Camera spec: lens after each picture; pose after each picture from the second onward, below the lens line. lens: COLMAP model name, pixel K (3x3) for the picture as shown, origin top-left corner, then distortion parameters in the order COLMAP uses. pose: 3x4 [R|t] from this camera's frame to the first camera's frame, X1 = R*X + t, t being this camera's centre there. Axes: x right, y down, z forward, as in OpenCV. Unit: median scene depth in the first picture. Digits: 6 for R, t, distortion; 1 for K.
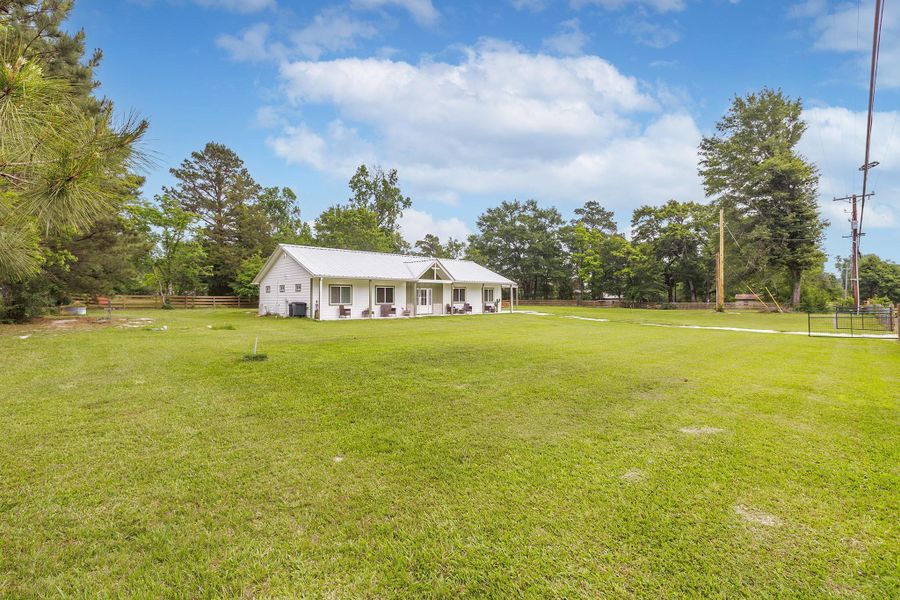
lens RADIAL K [[402.9, 0, 445.5], [0, 402.9, 296.7], [0, 0, 1]] dist [0.004277, 0.000241]
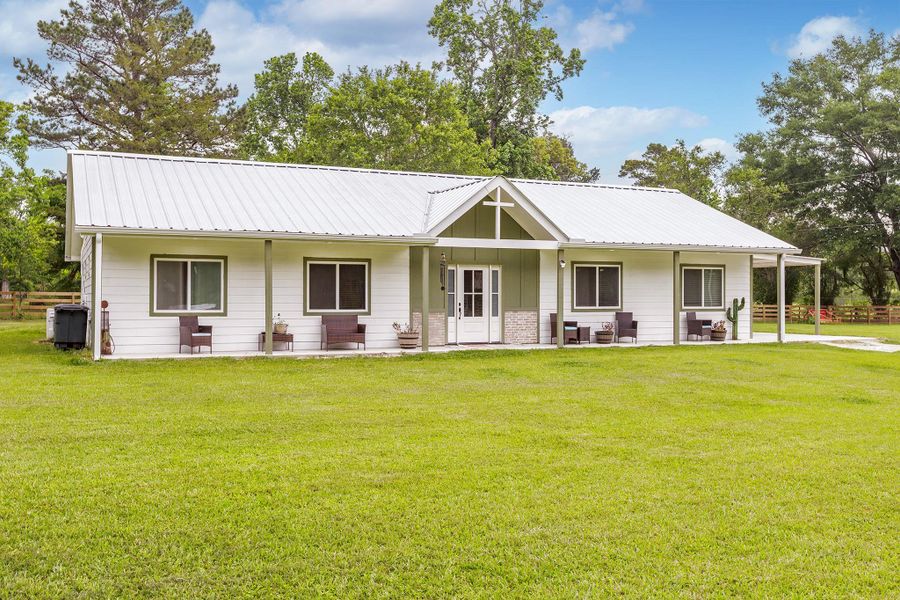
lens RADIAL K [[872.1, 0, 450.0], [0, 872.1, 300.0], [0, 0, 1]] dist [0.010708, 0.011303]
pose [[0.948271, 0.000323, -0.317461, 0.137010], [0.000863, 0.999993, 0.003594, 0.004031], [0.317460, -0.003682, 0.948265, 0.268266]]
